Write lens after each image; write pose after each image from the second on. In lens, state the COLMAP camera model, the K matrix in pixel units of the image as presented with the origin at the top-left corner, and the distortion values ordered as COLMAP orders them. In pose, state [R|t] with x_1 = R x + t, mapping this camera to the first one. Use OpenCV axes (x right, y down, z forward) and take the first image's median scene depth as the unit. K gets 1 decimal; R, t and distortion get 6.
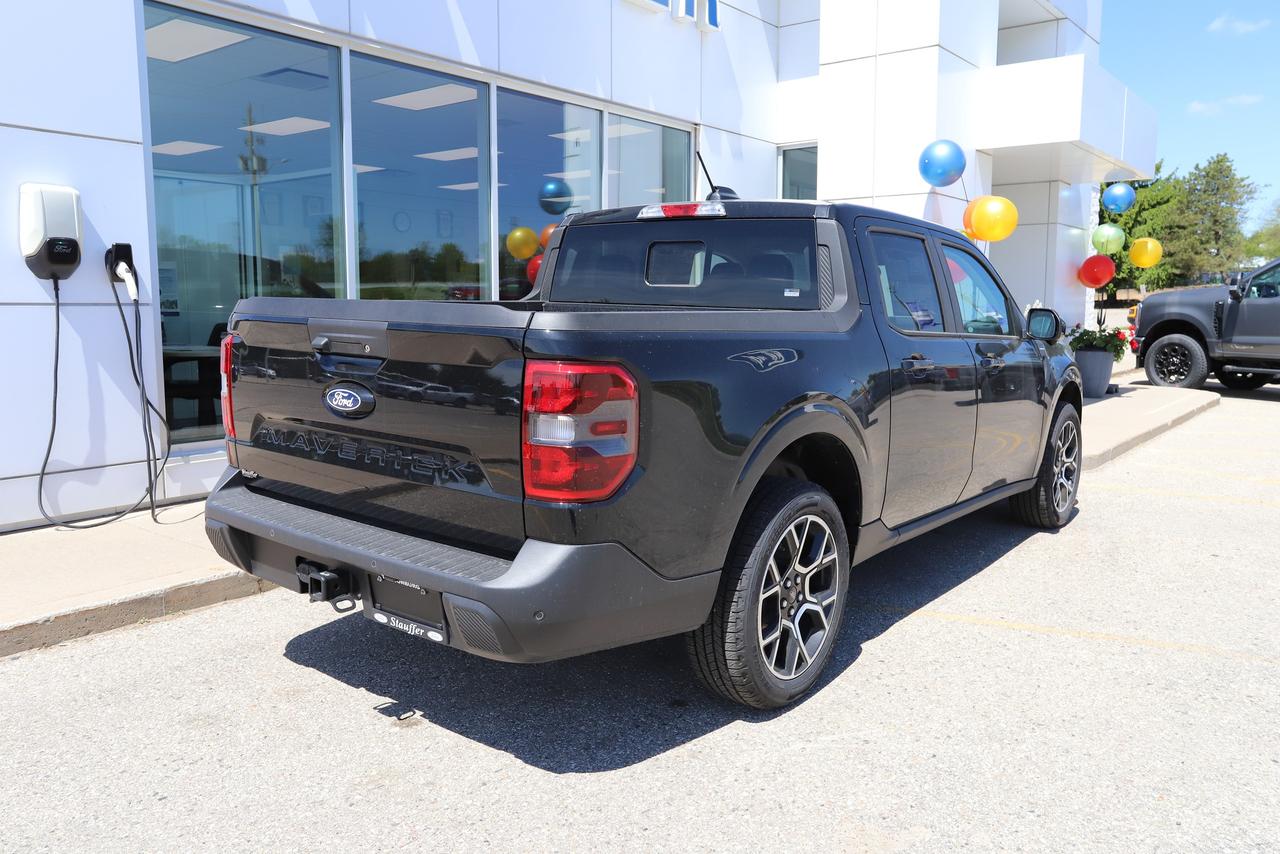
lens RADIAL K [[958.0, 0, 640.0], [0, 958.0, 427.0], [0, 0, 1]] dist [-0.006221, -0.001953]
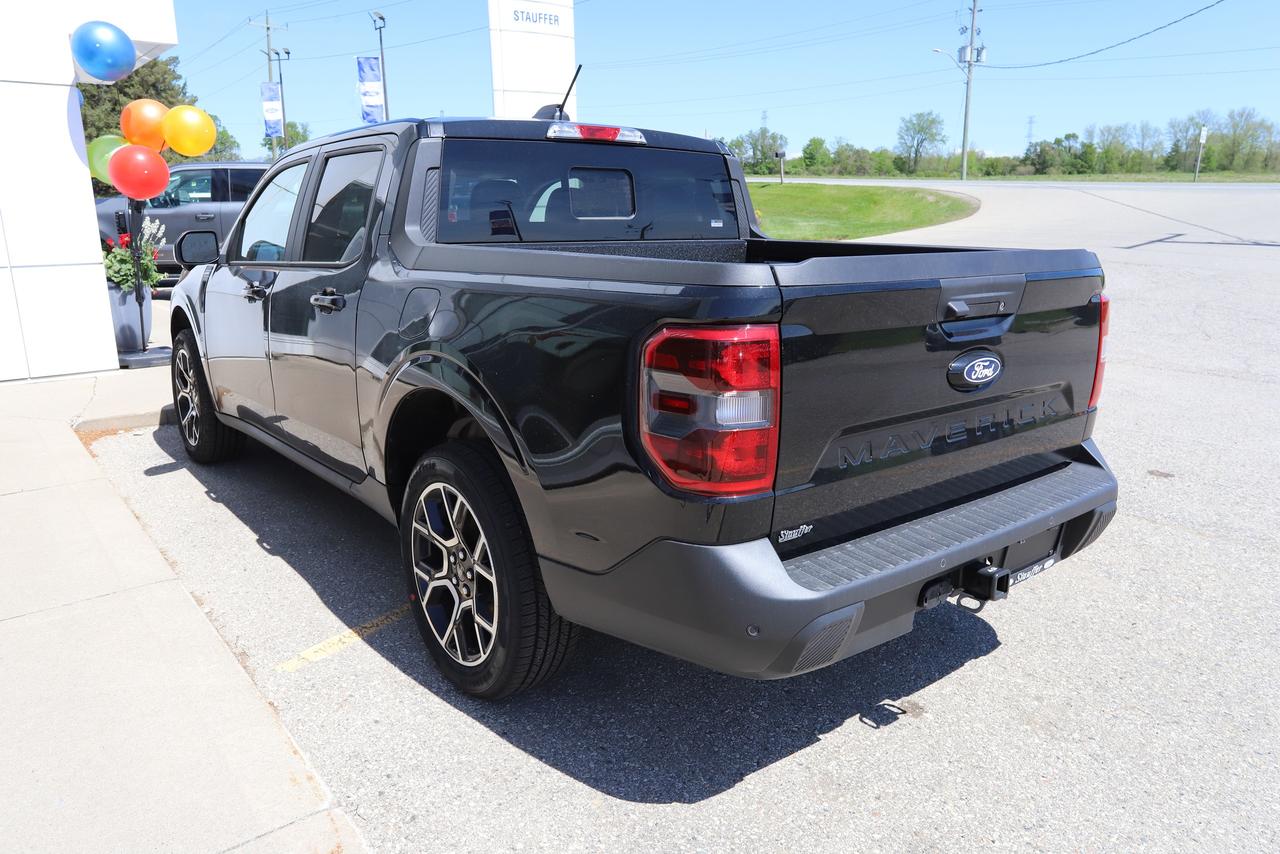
lens RADIAL K [[920.3, 0, 640.0], [0, 920.3, 427.0], [0, 0, 1]] dist [-0.015623, 0.002758]
pose [[0.240790, -0.238777, 0.940747, -1.032328], [0.135853, 0.968016, 0.210926, -0.171532], [-0.961022, 0.077014, 0.265527, 0.952901]]
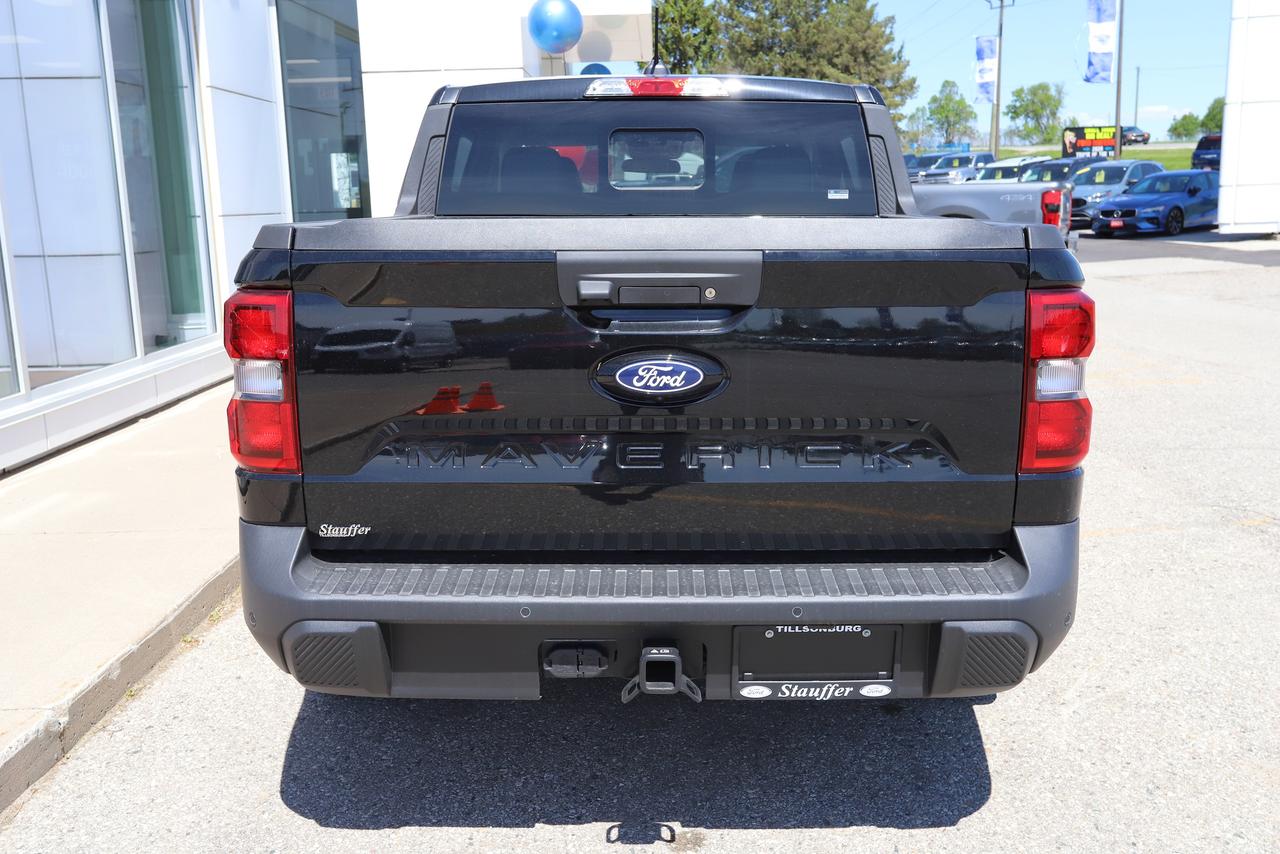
lens RADIAL K [[1188.3, 0, 640.0], [0, 1188.3, 427.0], [0, 0, 1]] dist [0.034018, 0.007784]
pose [[0.793591, -0.136674, 0.592903, -0.701116], [0.104165, 0.990577, 0.088921, -0.059353], [-0.599469, -0.008807, 0.800349, 0.328449]]
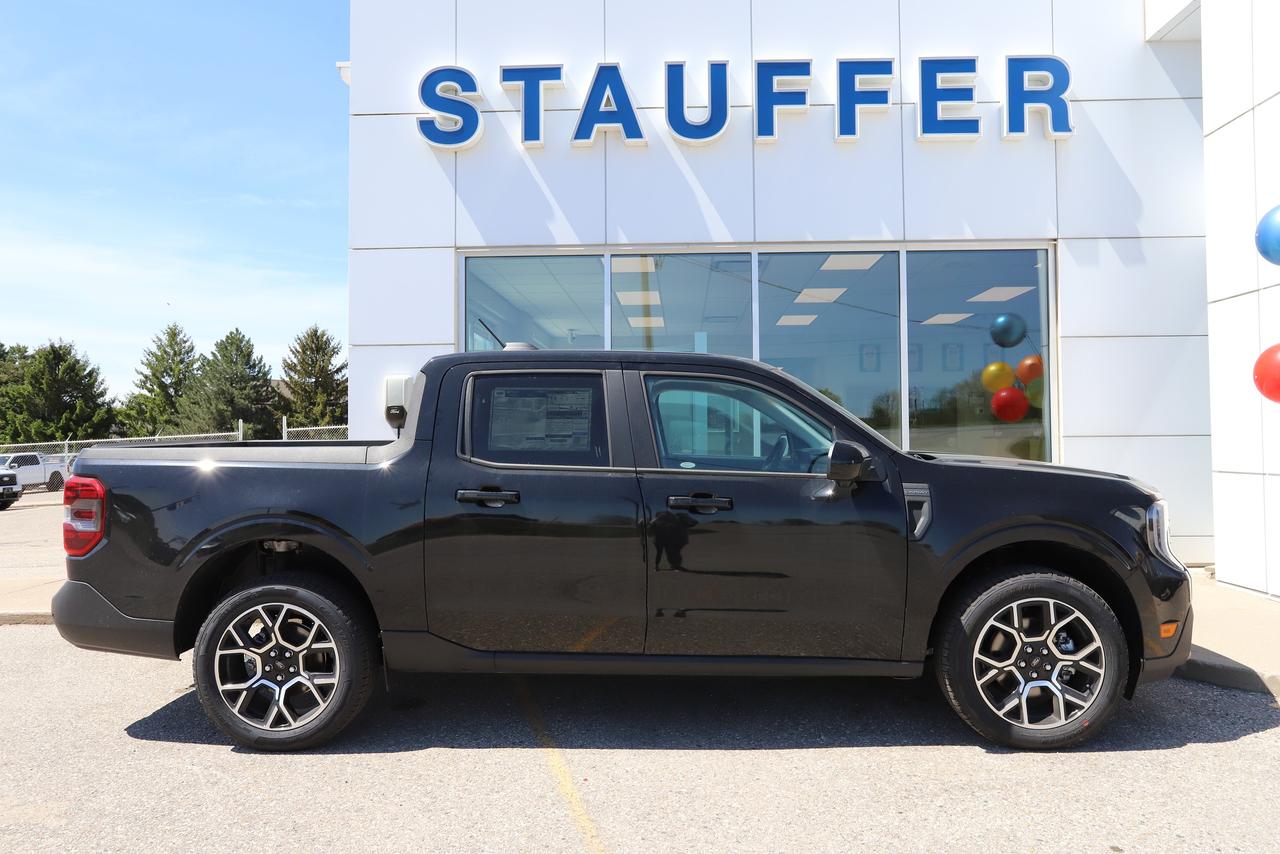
lens RADIAL K [[878.1, 0, 640.0], [0, 878.1, 427.0], [0, 0, 1]] dist [0.012477, 0.002262]
pose [[0.590712, -0.016075, -0.806722, 1.422475], [-0.096369, 0.991240, -0.090317, -0.083048], [0.801107, 0.131094, 0.583988, 0.655582]]
